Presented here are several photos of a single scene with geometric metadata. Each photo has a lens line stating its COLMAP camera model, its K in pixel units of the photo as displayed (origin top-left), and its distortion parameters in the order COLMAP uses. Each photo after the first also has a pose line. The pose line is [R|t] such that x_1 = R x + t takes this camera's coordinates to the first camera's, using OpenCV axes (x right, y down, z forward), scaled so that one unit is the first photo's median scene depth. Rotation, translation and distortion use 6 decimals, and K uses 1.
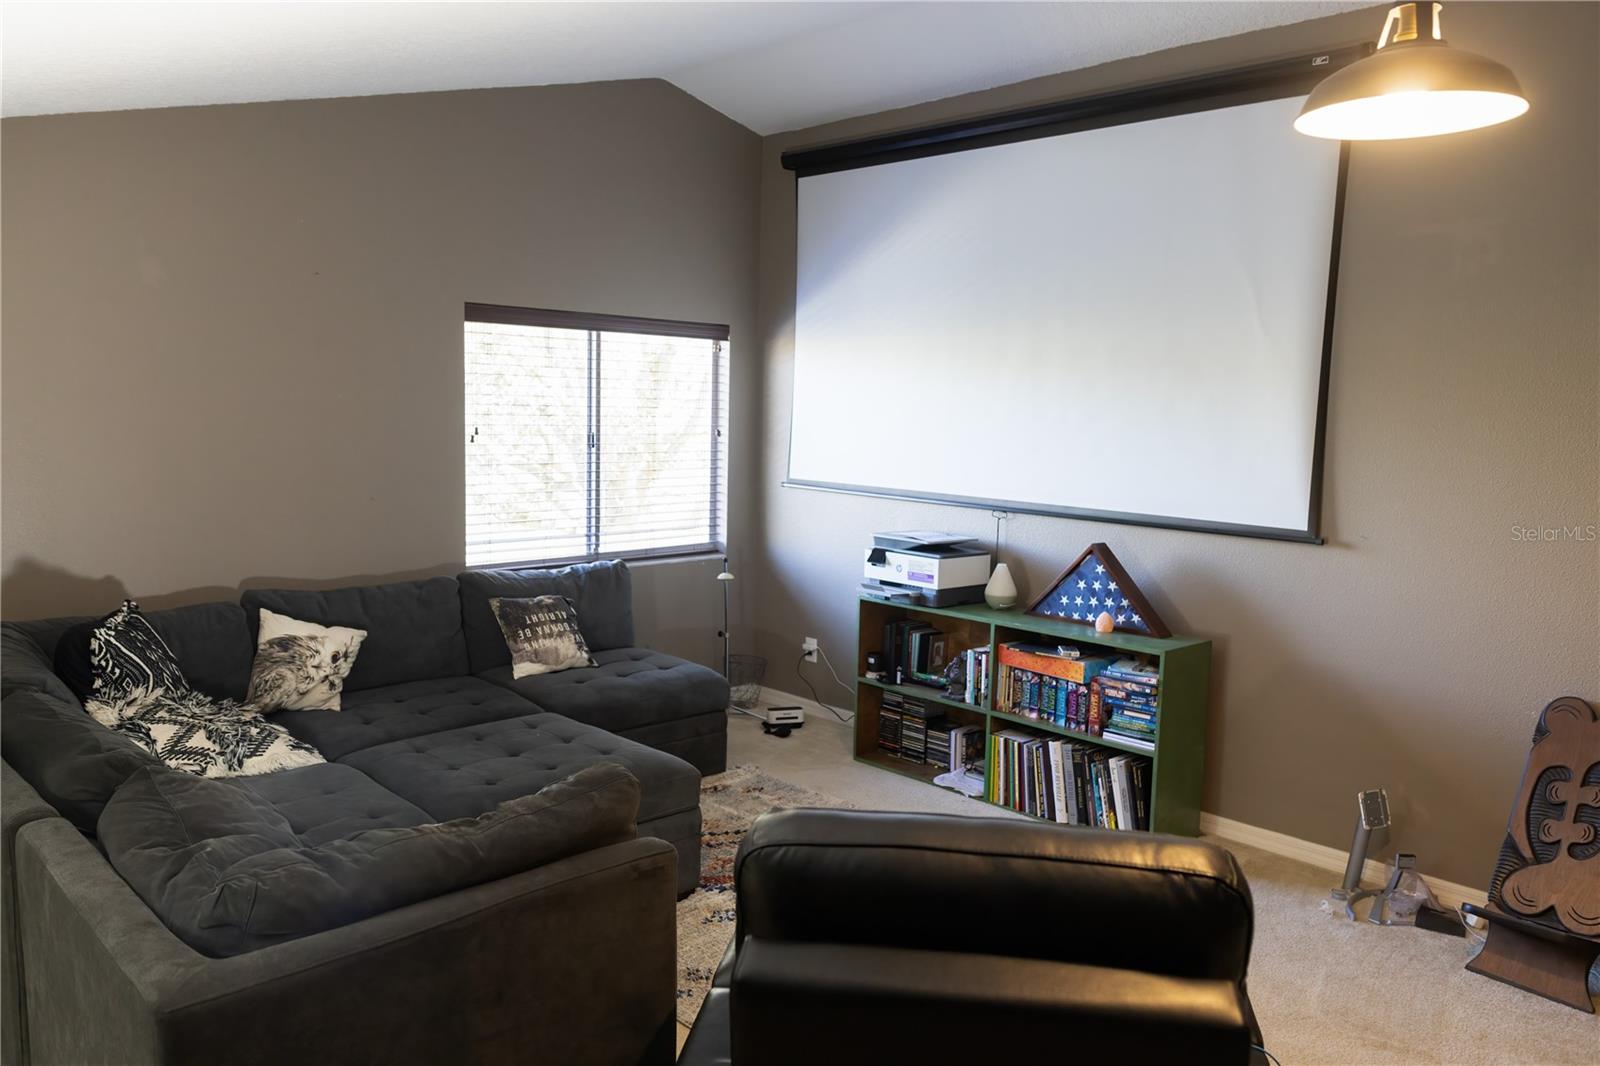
lens RADIAL K [[1175.5, 0, 801.3], [0, 1175.5, 543.5], [0, 0, 1]] dist [0.002062, 0.000652]
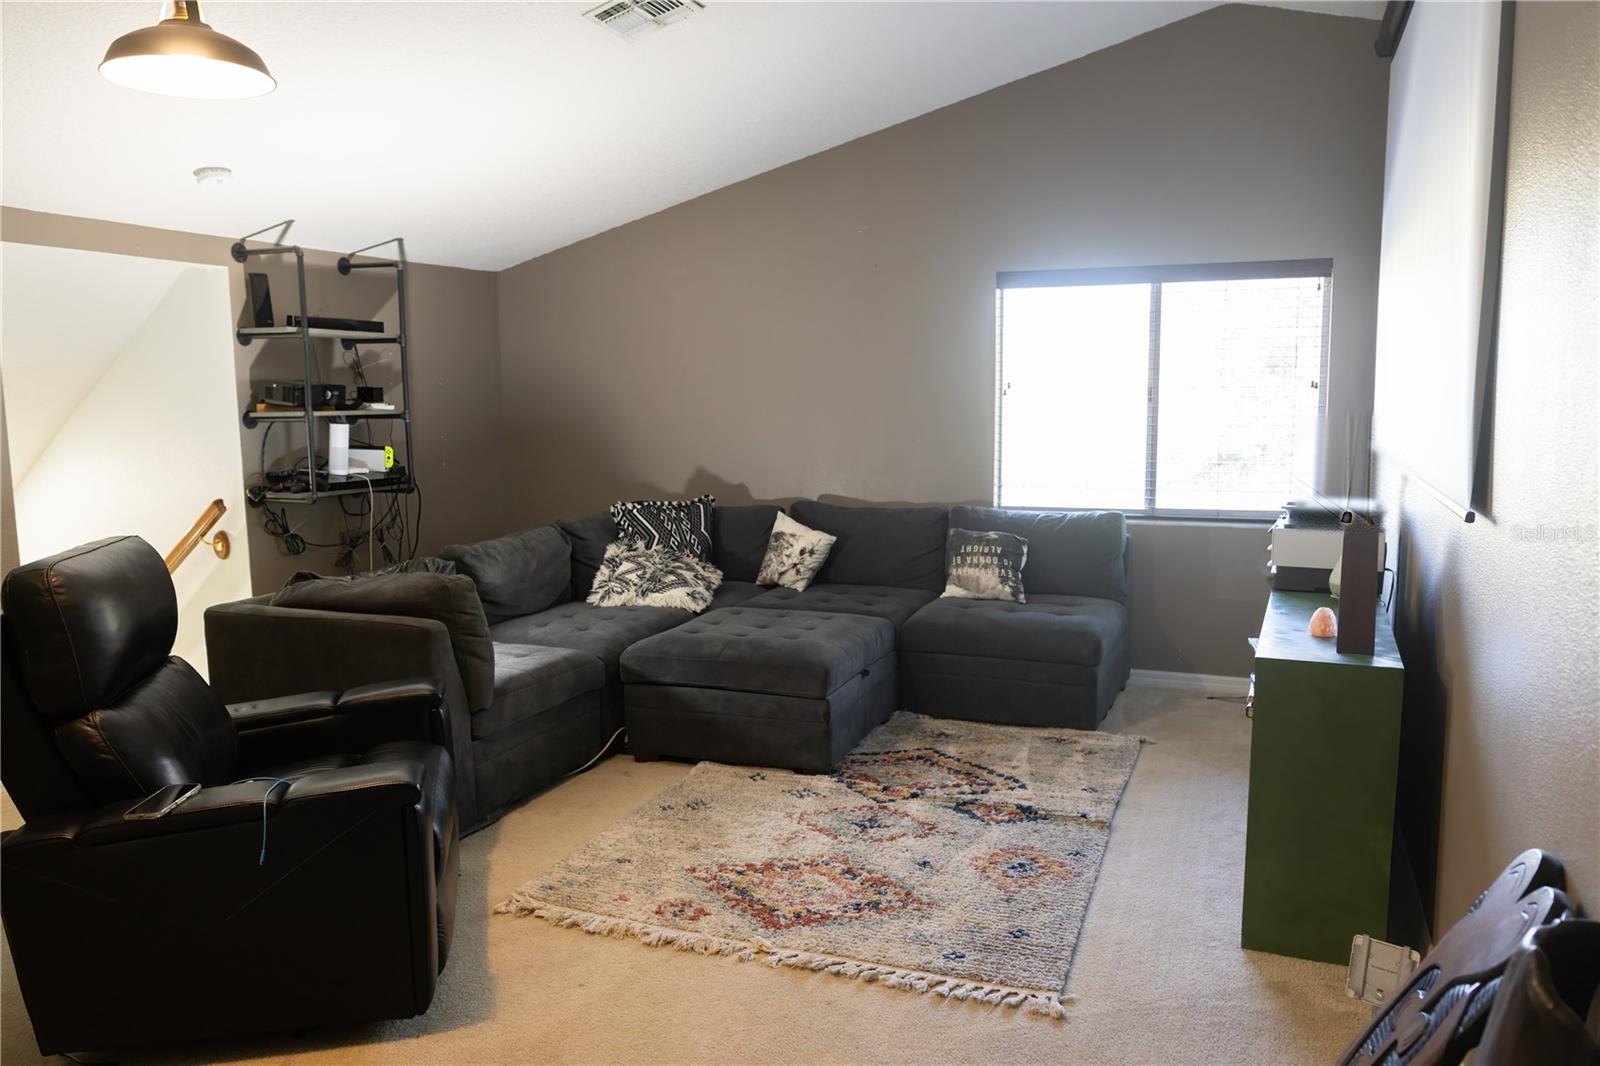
lens RADIAL K [[1175.5, 0, 801.8], [0, 1175.5, 525.6], [0, 0, 1]] dist [0.002062, 0.000652]
pose [[0.404534, 0.080143, -0.911005, 0.739880], [-0.091104, 0.994729, 0.047053, 0.003535], [0.909974, 0.063961, 0.409703, 0.397531]]
